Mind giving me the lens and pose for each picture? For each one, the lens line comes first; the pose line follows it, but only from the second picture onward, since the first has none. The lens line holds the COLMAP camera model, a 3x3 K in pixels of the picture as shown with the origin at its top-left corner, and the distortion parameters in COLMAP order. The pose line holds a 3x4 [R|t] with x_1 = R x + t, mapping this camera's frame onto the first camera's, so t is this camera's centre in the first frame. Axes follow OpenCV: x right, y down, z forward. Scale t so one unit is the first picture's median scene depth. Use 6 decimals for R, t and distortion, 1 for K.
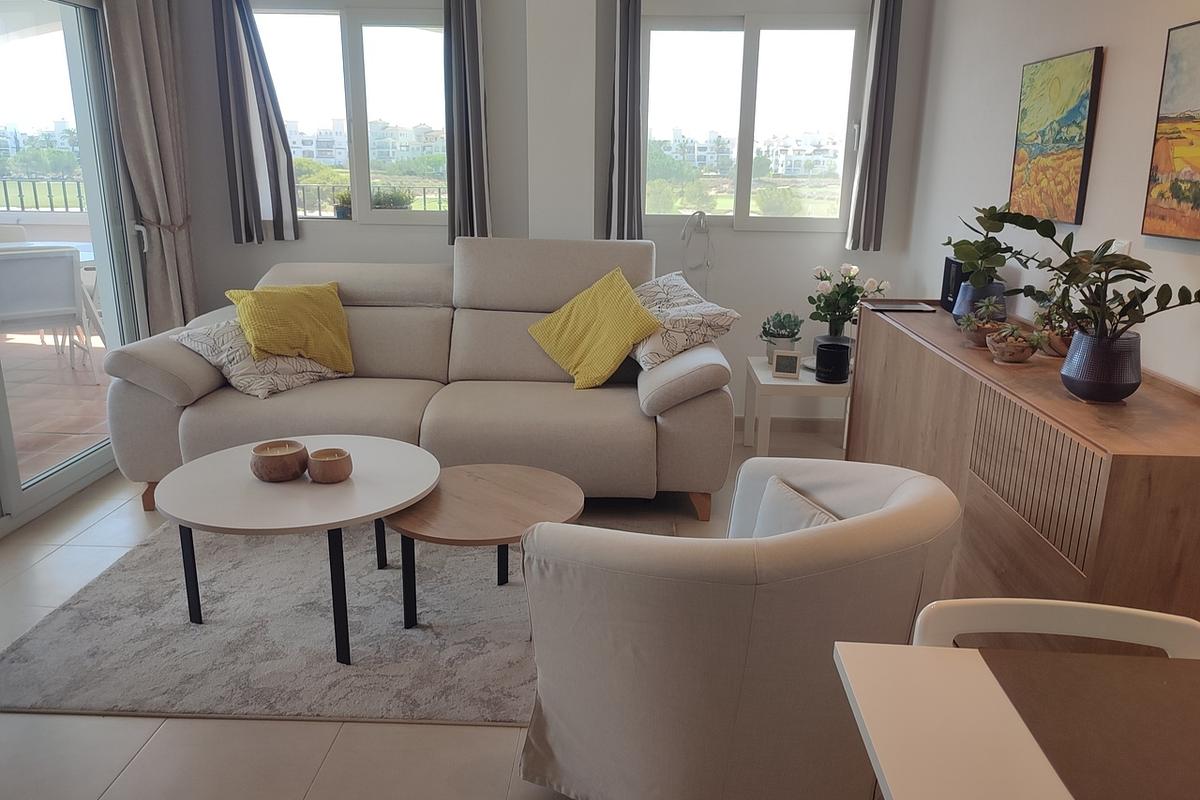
lens RADIAL K [[883.7, 0, 594.8], [0, 883.7, 401.6], [0, 0, 1]] dist [0.020512, -0.008152]
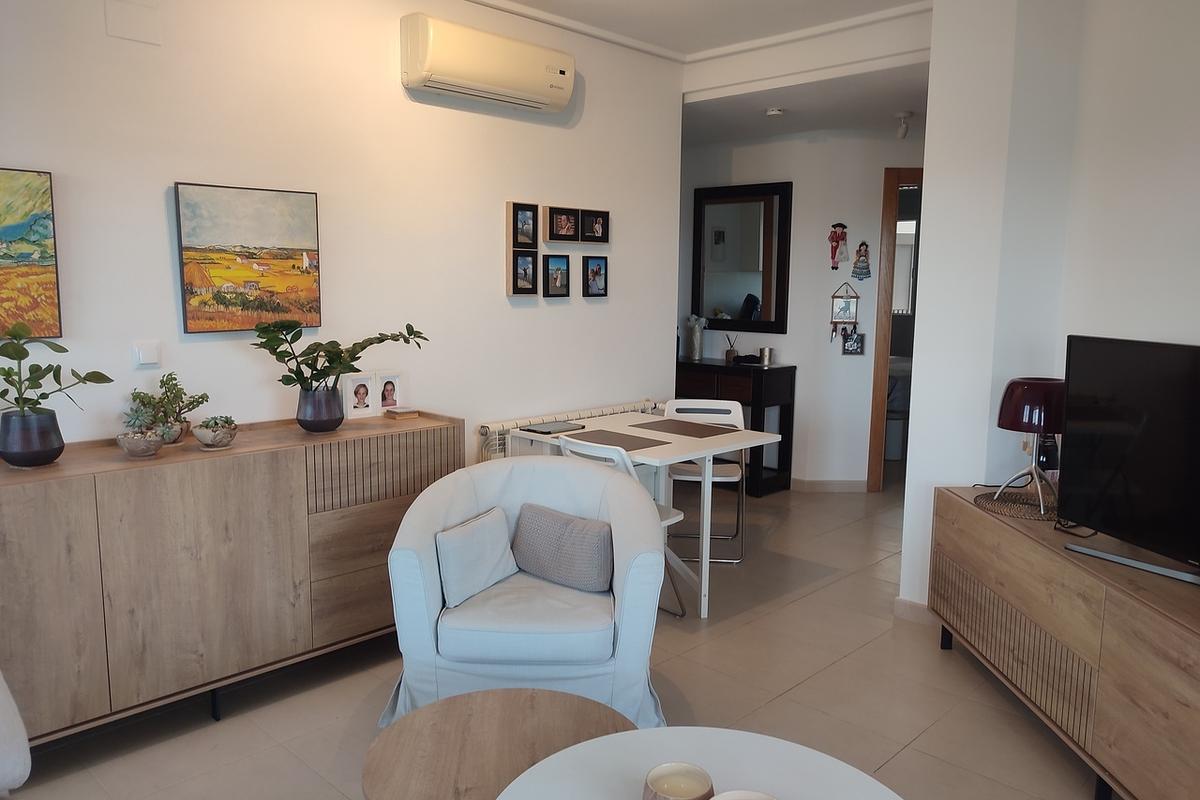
lens RADIAL K [[883.7, 0, 599.9], [0, 883.7, 400.2], [0, 0, 1]] dist [0.020512, -0.008152]
pose [[-0.750681, -0.106134, 0.652084, -0.735256], [0.156260, 0.930484, 0.331334, -0.453317], [-0.641920, 0.350621, -0.681912, 1.603584]]
